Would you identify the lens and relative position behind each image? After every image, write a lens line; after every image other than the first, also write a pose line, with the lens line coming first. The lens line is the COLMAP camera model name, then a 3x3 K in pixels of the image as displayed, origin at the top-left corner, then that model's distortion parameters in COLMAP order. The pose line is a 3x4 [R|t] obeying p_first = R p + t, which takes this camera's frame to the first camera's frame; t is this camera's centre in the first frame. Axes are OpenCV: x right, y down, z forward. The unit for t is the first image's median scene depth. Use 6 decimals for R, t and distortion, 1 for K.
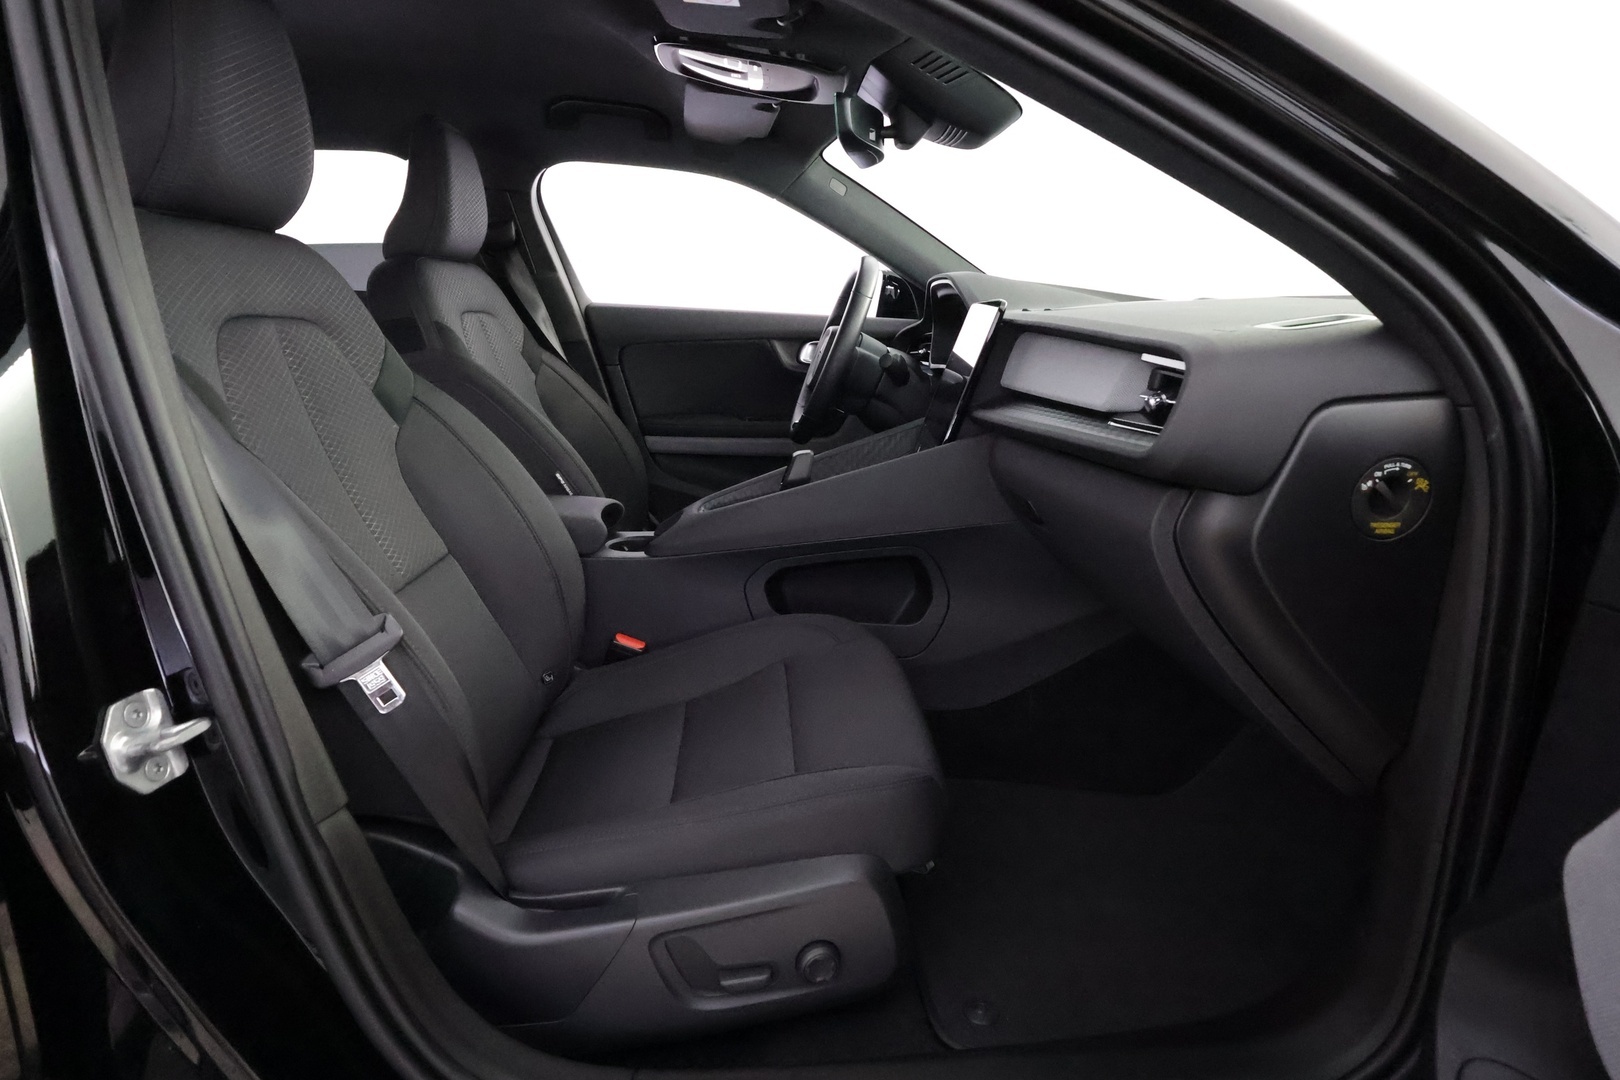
lens RADIAL K [[874.9, 0, 820.0], [0, 874.9, 539.9], [0, 0, 1]] dist [-0.001956, 0.000034]
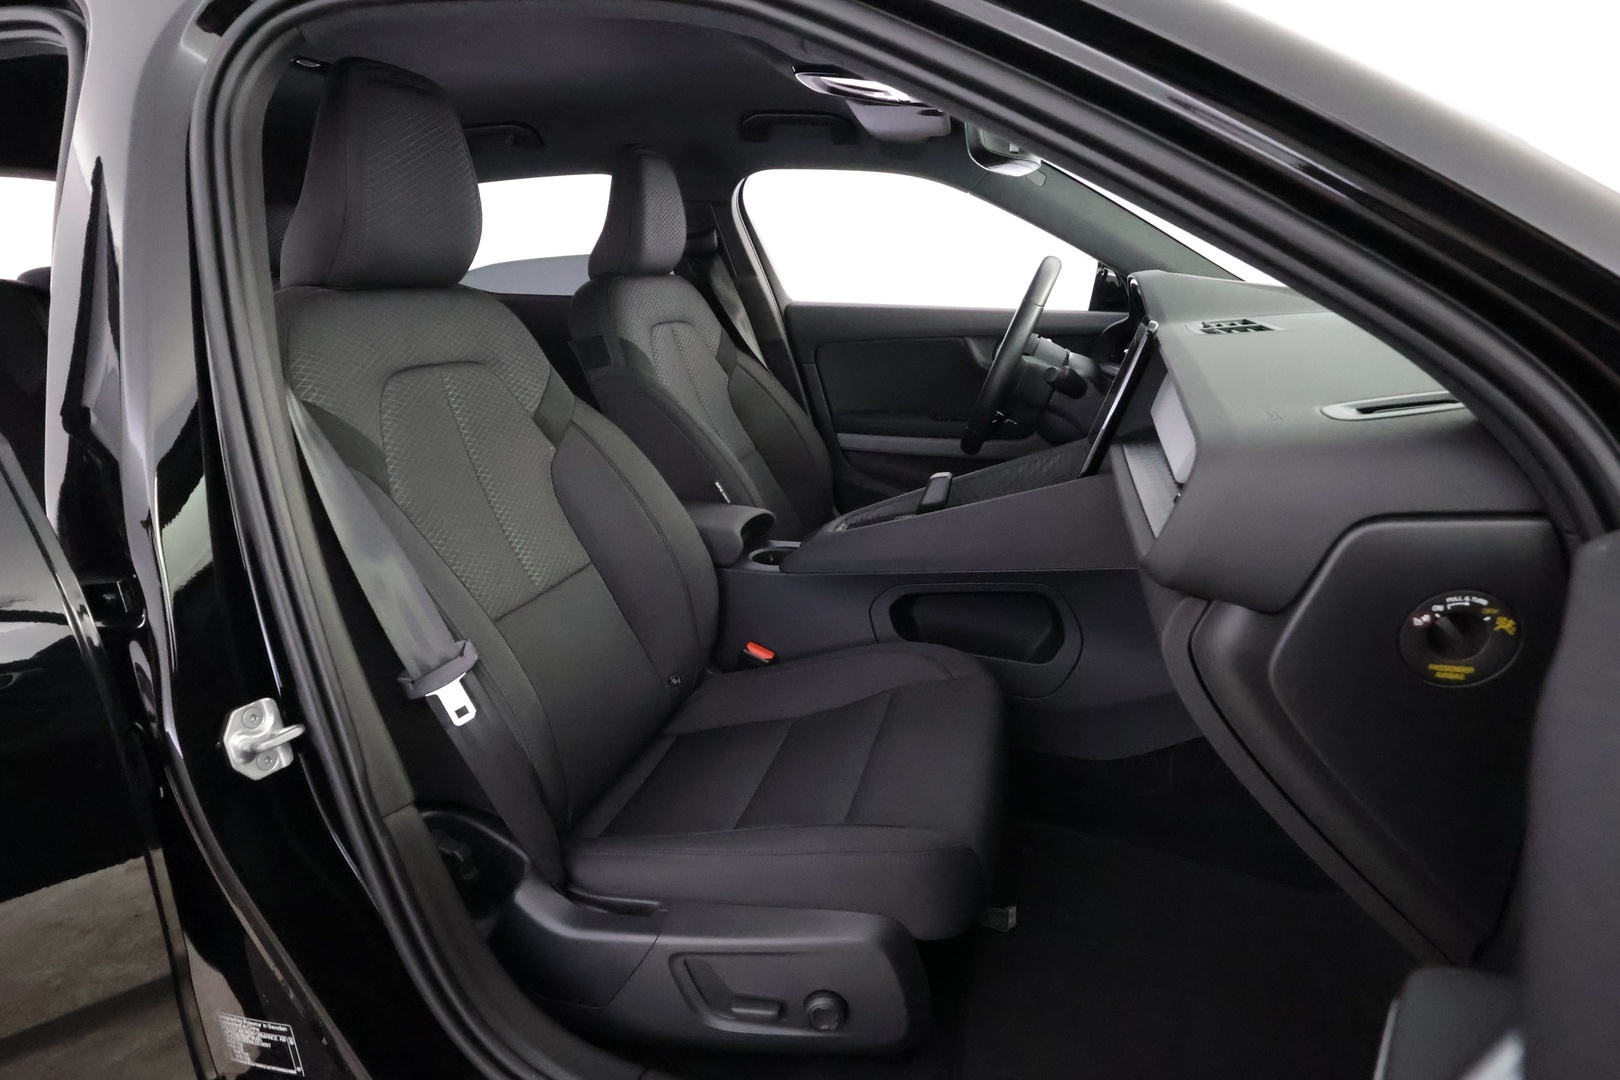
lens RADIAL K [[895.8, 0, 810.0], [0, 895.8, 540.0], [0, 0, 1]] dist [-0.000784, 0.000077]
pose [[0.944430, 0.066794, -0.321856, 0.214678], [-0.052549, 0.997224, 0.052755, -0.093555], [0.324486, -0.032911, 0.945318, 0.012634]]
